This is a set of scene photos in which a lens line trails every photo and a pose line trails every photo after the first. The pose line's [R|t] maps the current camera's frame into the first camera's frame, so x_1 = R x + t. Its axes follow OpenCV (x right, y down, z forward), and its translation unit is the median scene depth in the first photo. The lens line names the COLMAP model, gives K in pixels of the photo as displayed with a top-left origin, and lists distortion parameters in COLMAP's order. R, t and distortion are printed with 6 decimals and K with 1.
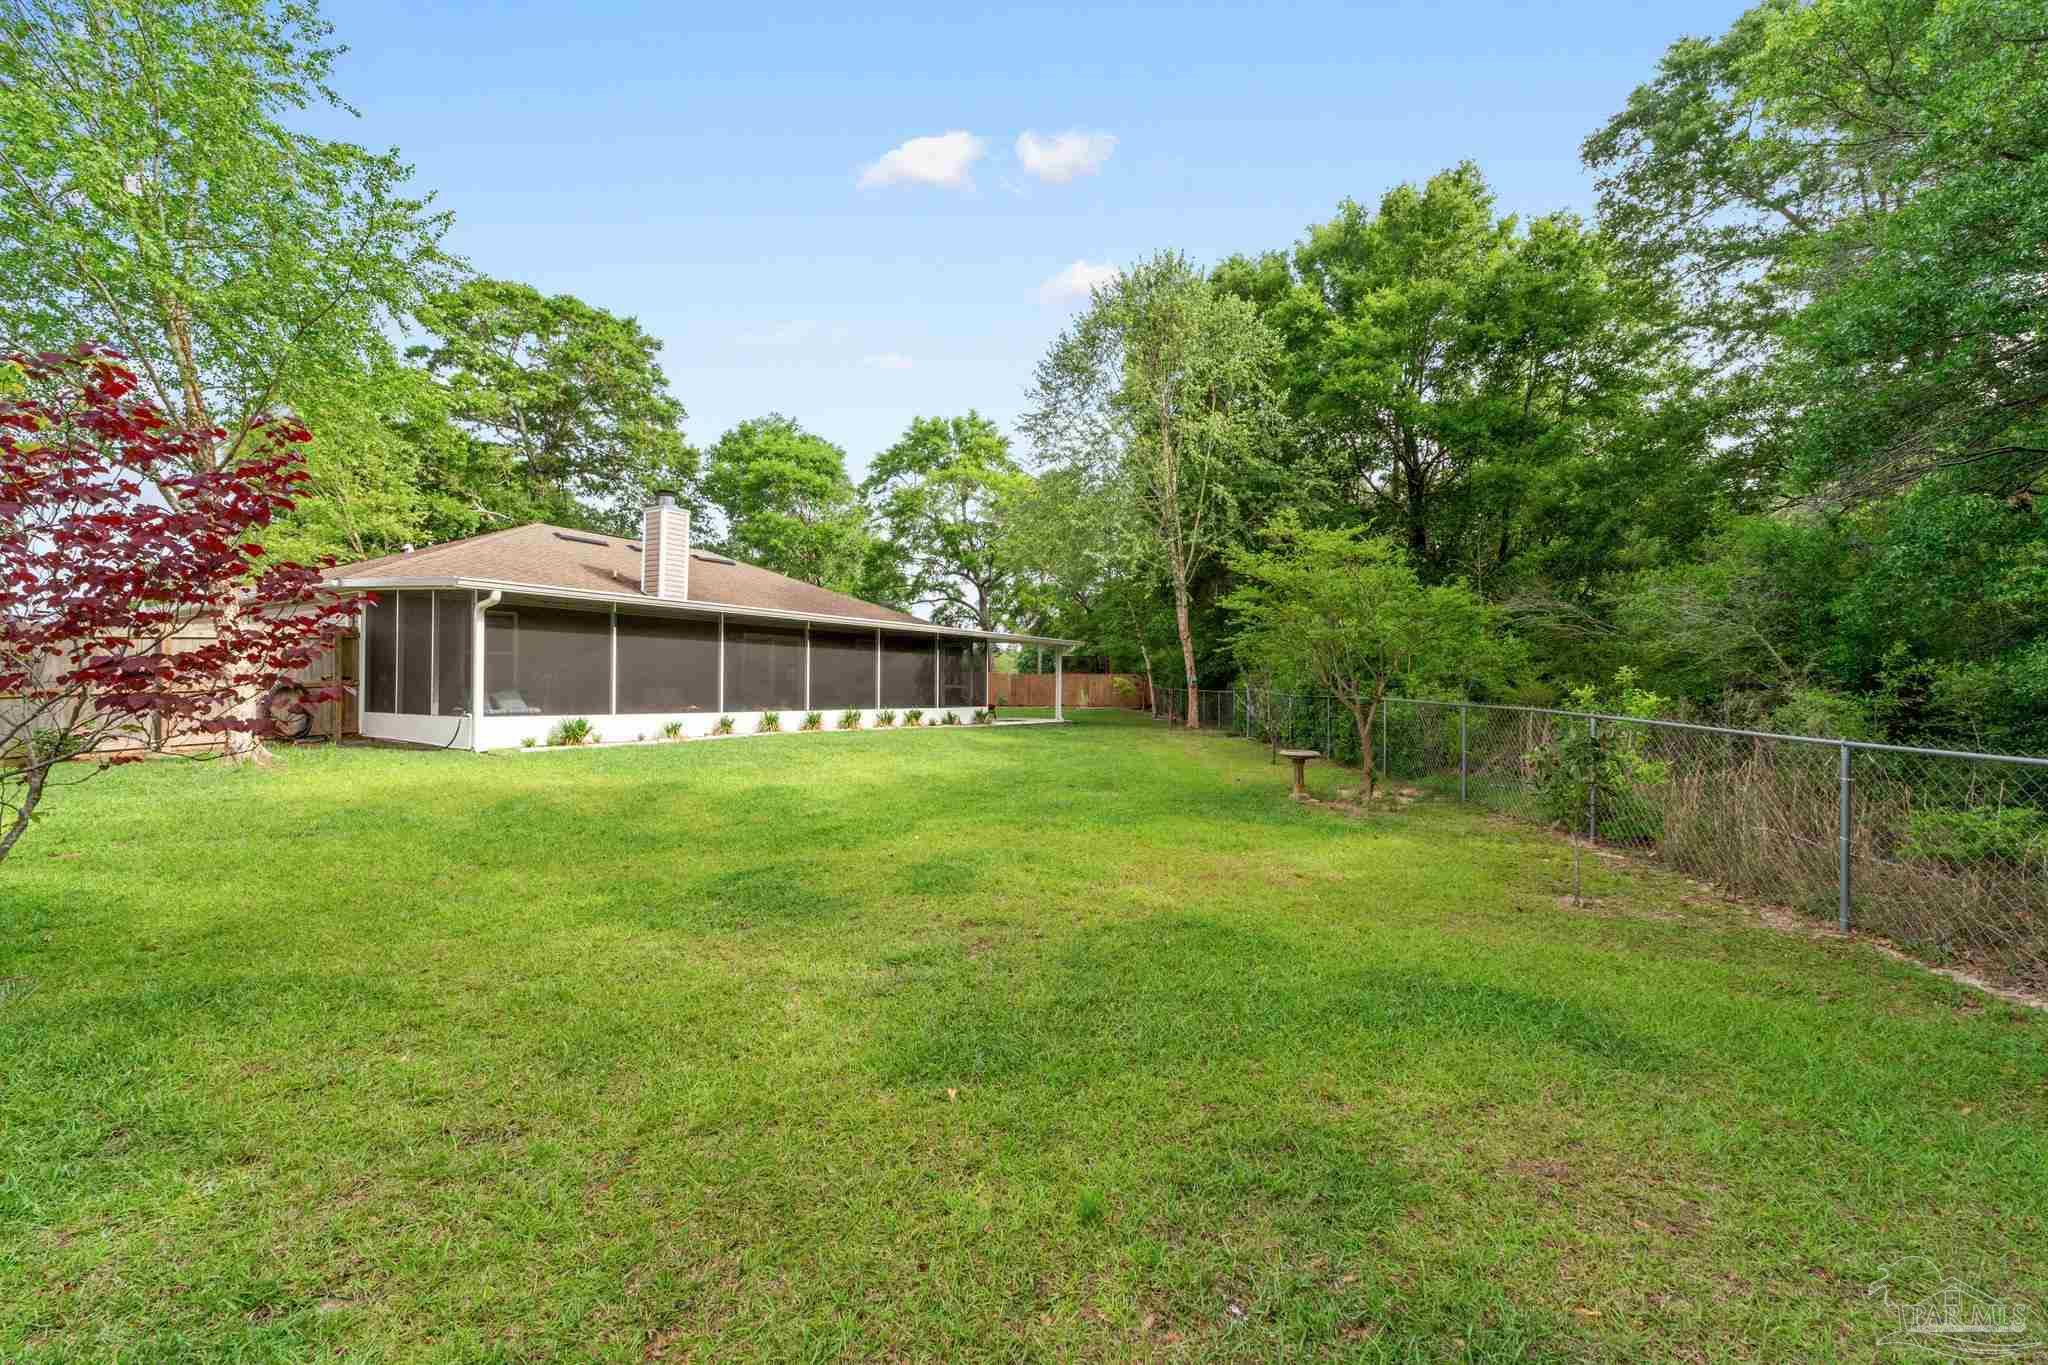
lens RADIAL K [[861.1, 0, 1024.6], [0, 861.1, 684.9], [0, 0, 1]] dist [0.006371, 0.000266]
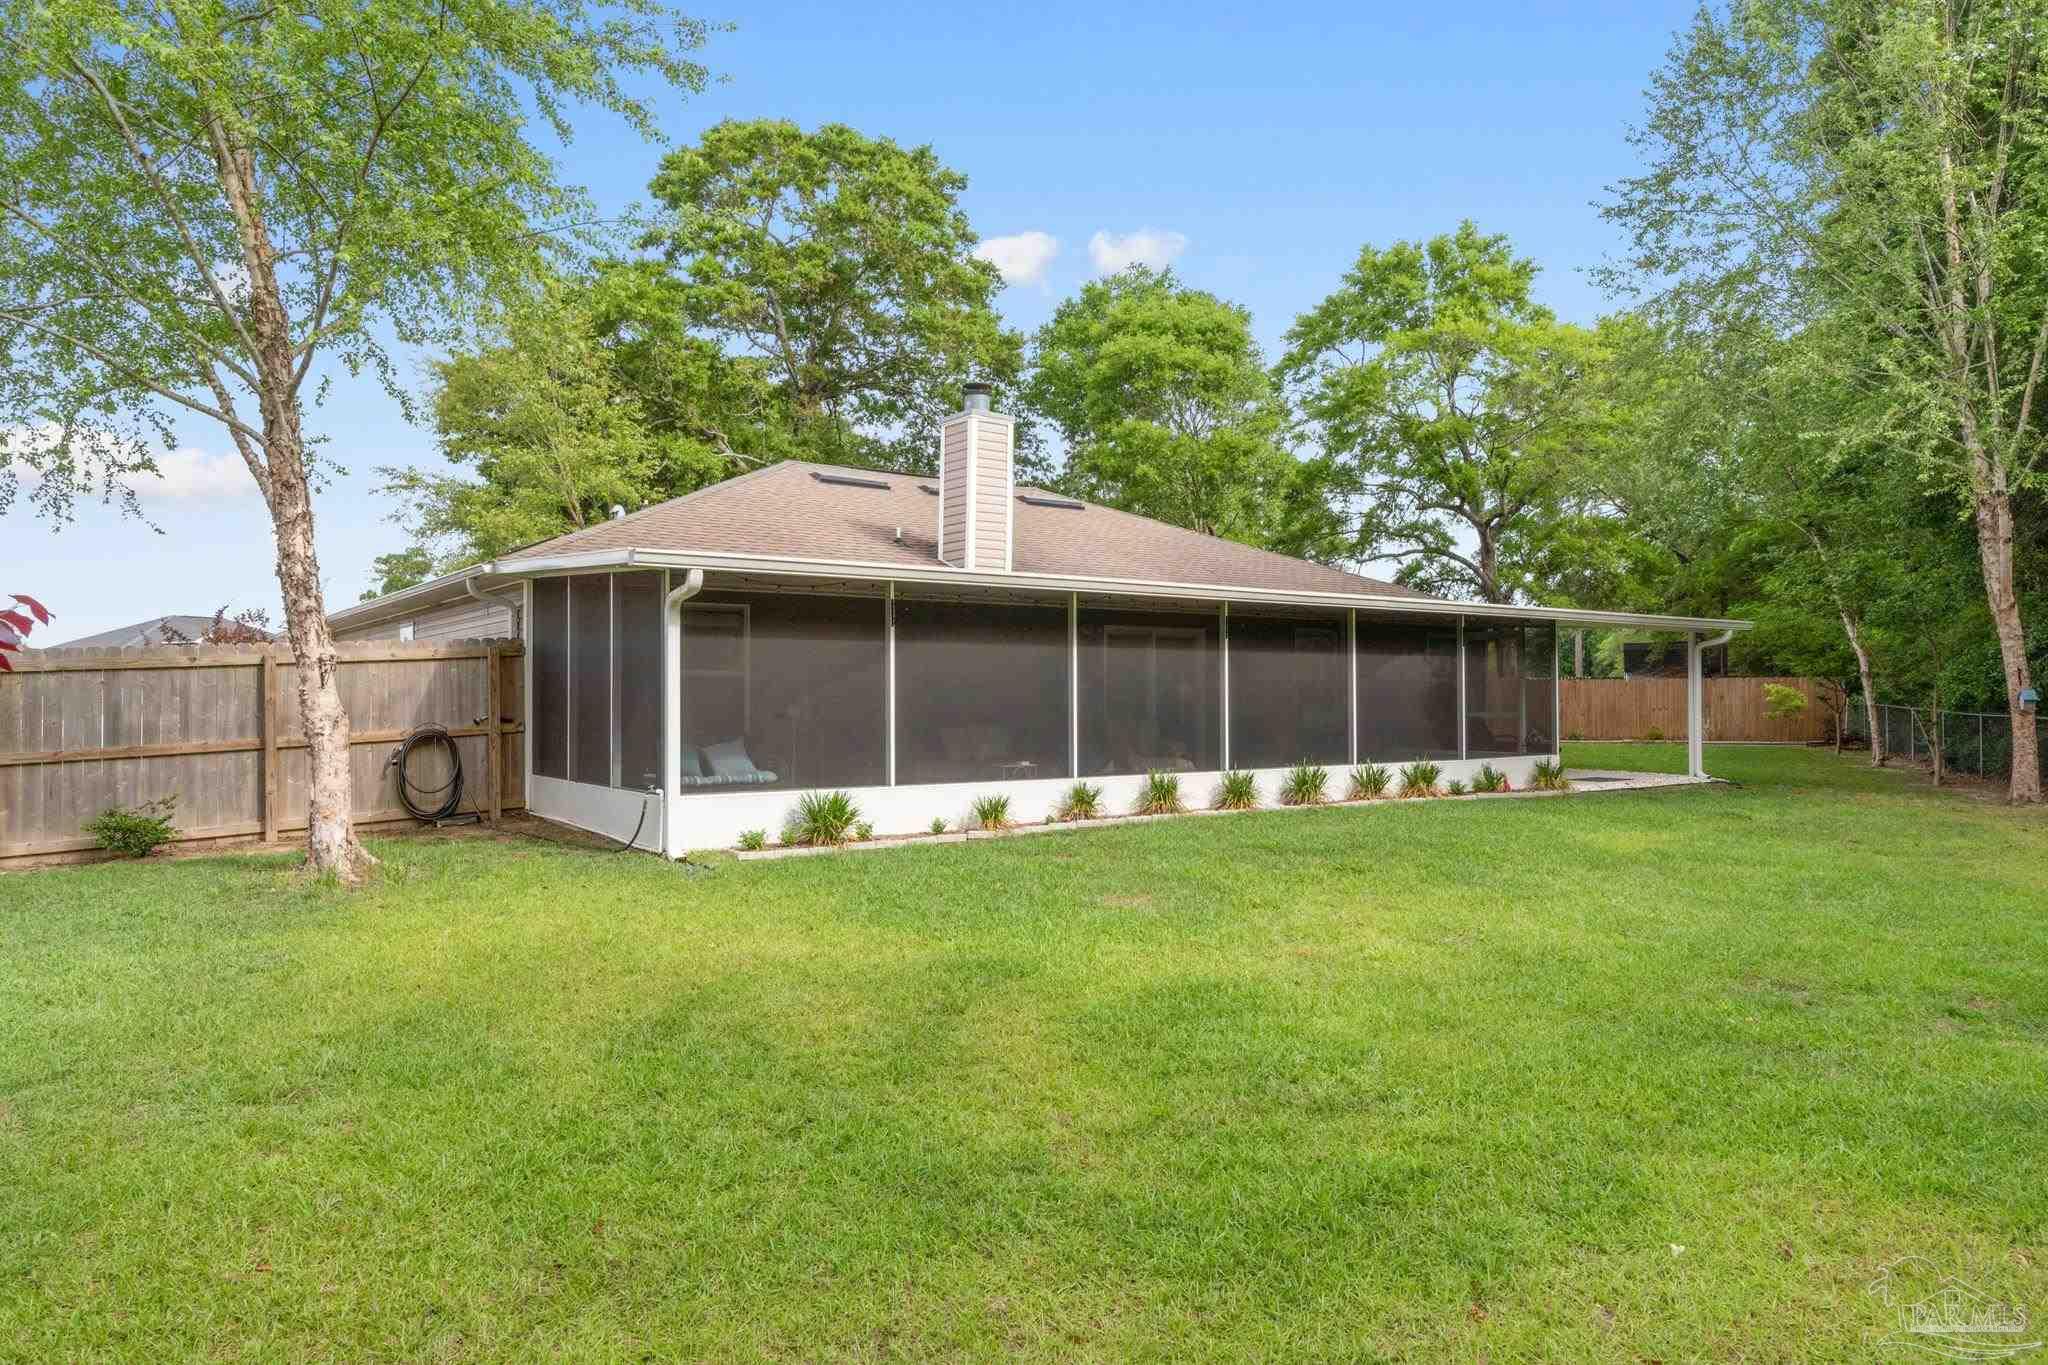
lens RADIAL K [[1276.1, 0, 1026.6], [0, 1276.1, 671.3], [0, 0, 1]] dist [-0.004528, 0.003071]
pose [[0.937037, -0.015412, -0.348890, -0.058901], [0.011397, 0.999843, -0.013558, -0.013881], [0.349045, 0.008728, 0.937065, 0.140935]]
